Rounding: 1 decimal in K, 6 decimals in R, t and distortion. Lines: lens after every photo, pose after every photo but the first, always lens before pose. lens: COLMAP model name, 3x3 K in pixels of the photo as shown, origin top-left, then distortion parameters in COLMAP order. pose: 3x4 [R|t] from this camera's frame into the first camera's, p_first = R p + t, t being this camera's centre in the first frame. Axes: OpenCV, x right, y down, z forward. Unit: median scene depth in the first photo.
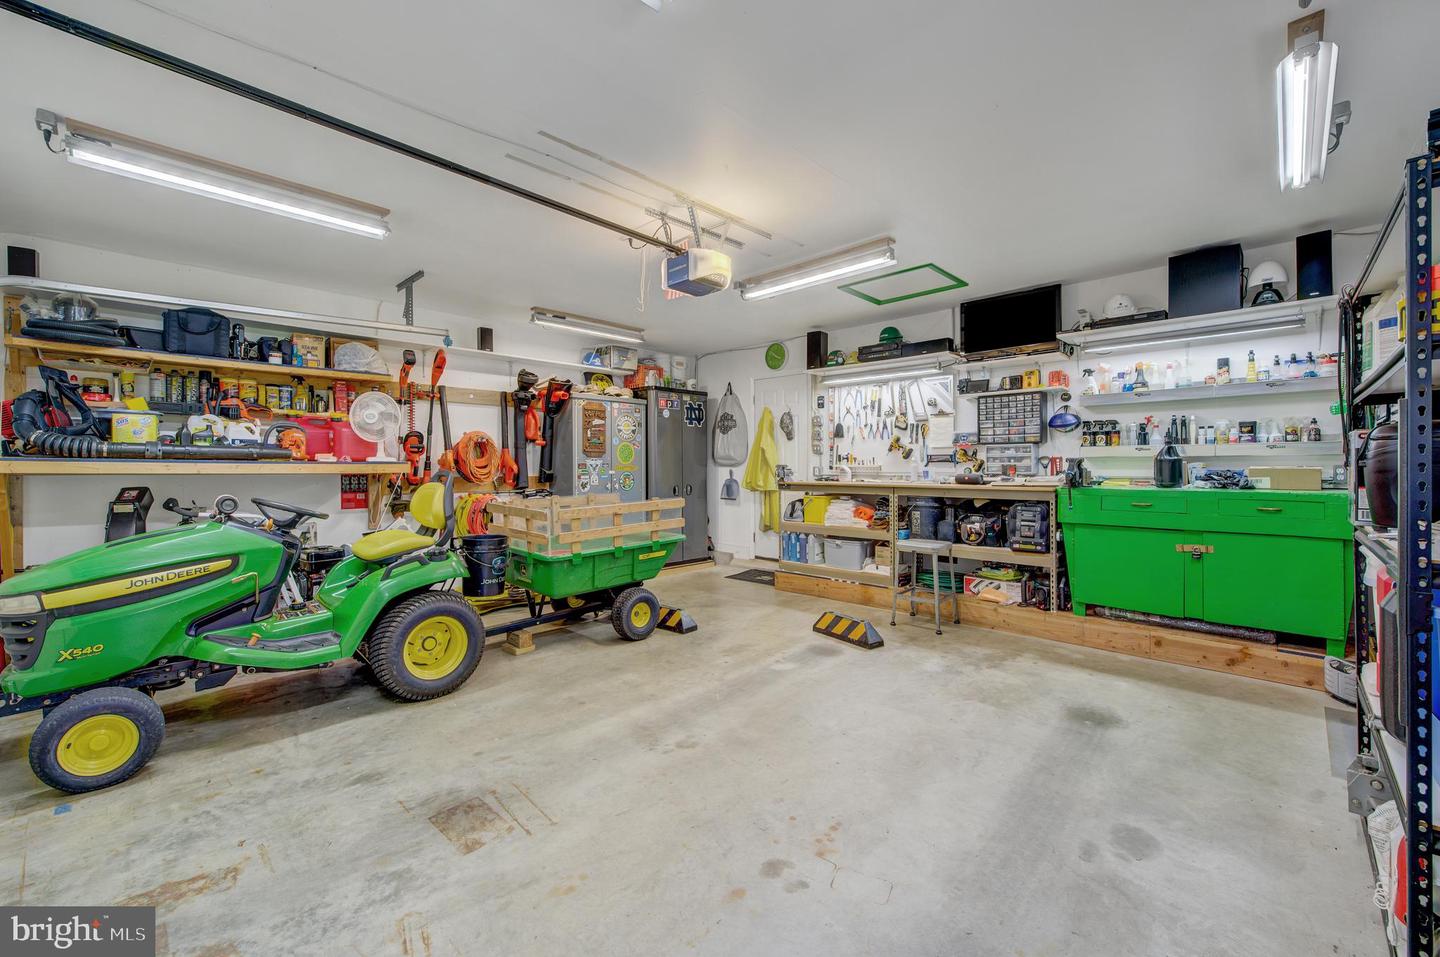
lens RADIAL K [[582.4, 0, 721.5], [0, 582.4, 467.0], [0, 0, 1]] dist [-0.017866, -0.001683]
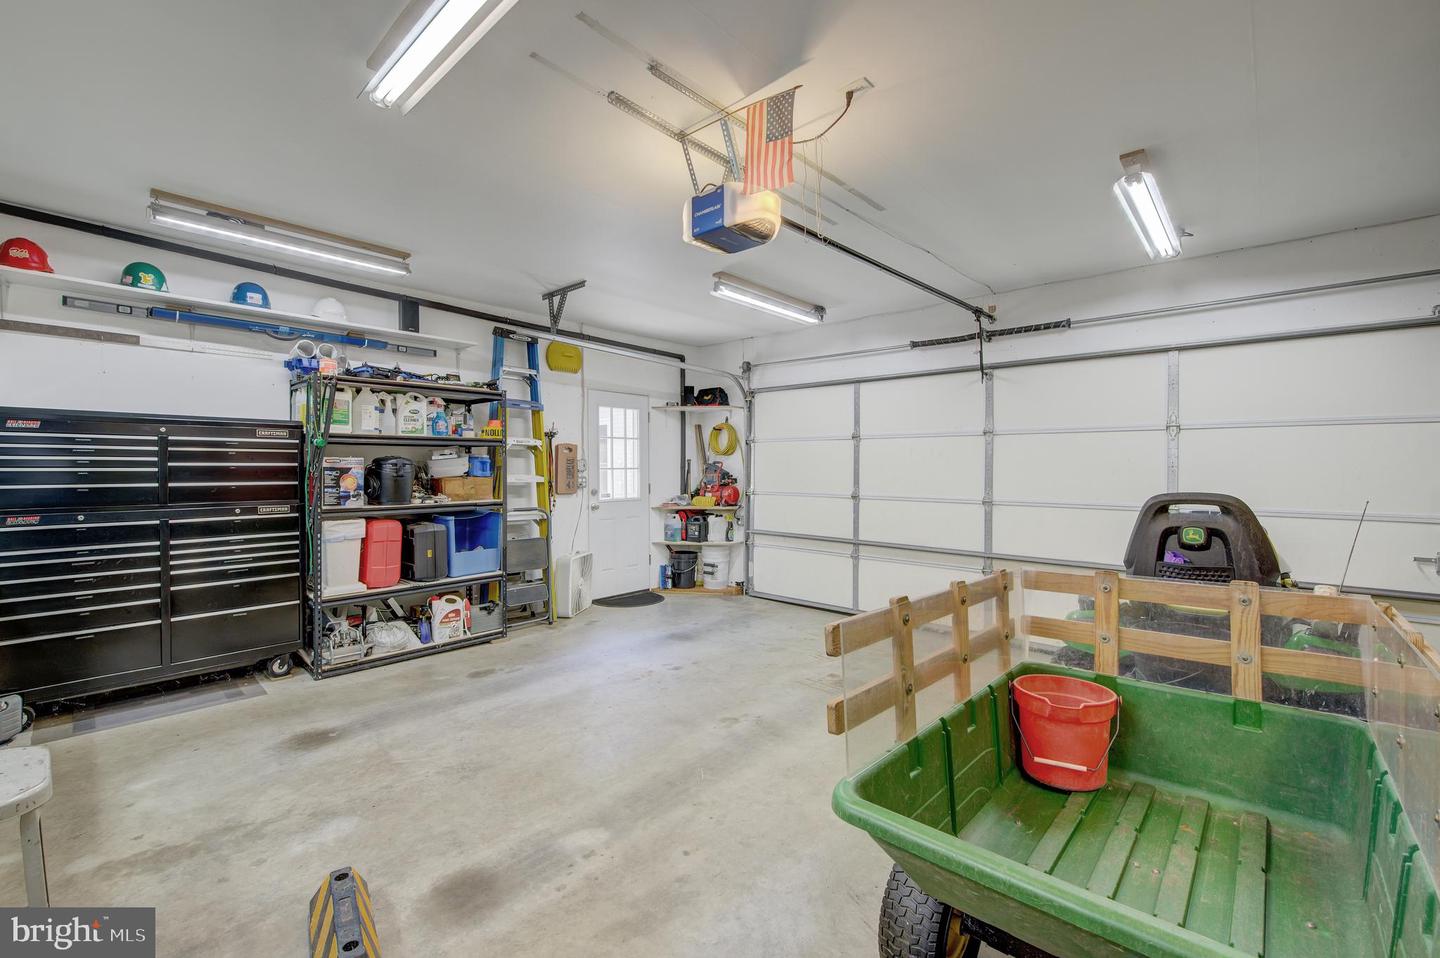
lens RADIAL K [[582.4, 0, 719.7], [0, 582.4, 483.0], [0, 0, 1]] dist [-0.017866, -0.001683]
pose [[-0.999839, 0.001231, -0.017883, -0.017674], [0.000507, 0.999181, 0.040451, -0.032599], [0.017918, 0.040435, -0.999021, 1.921331]]
